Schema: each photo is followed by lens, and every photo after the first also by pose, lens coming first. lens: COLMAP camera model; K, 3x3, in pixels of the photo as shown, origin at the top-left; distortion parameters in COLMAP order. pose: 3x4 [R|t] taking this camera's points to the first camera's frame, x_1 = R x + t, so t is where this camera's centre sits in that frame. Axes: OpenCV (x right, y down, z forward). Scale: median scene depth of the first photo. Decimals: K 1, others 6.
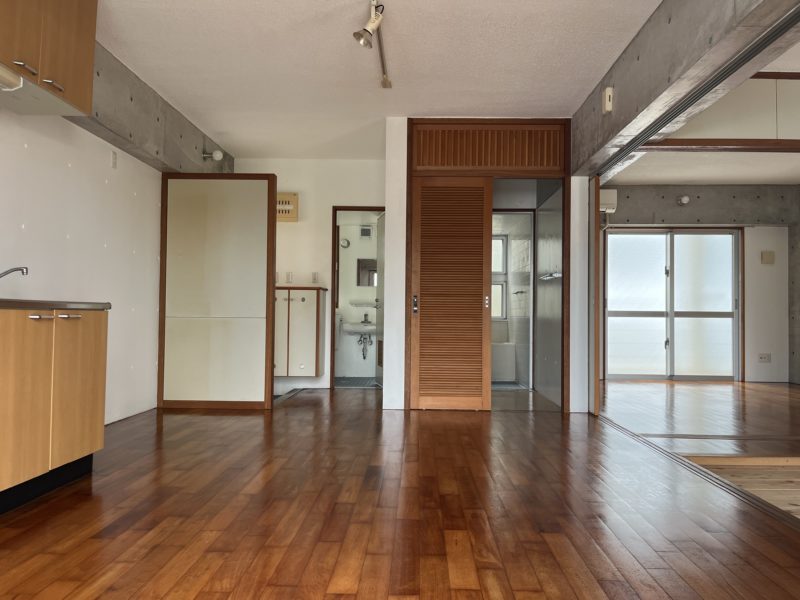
lens RADIAL K [[608.7, 0, 405.1], [0, 608.7, 298.1], [0, 0, 1]] dist [0.039200, -0.039026]
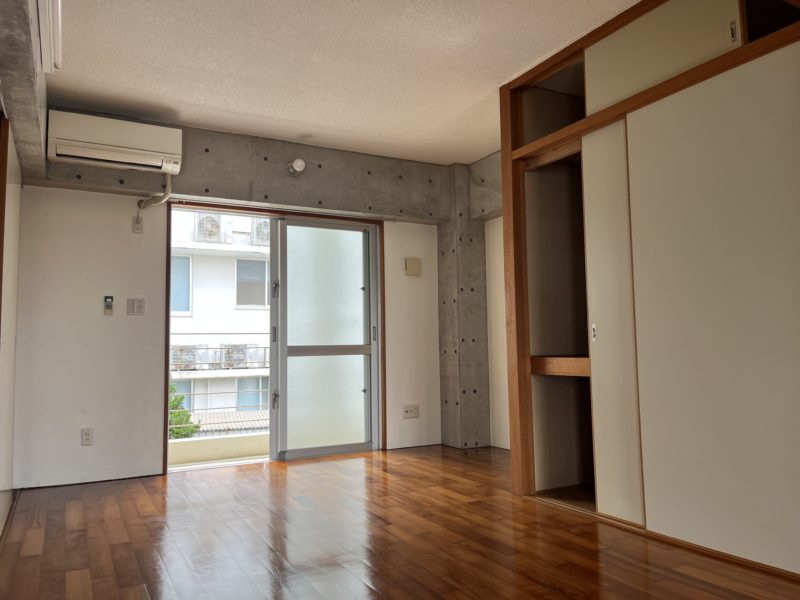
lens RADIAL K [[608.7, 0, 403.4], [0, 608.7, 296.0], [0, 0, 1]] dist [0.039200, -0.039026]
pose [[0.862055, 0.015555, 0.506576, 0.234877], [0.011587, 0.998663, -0.050382, 0.002401], [-0.506683, 0.049302, 0.860722, 0.419323]]
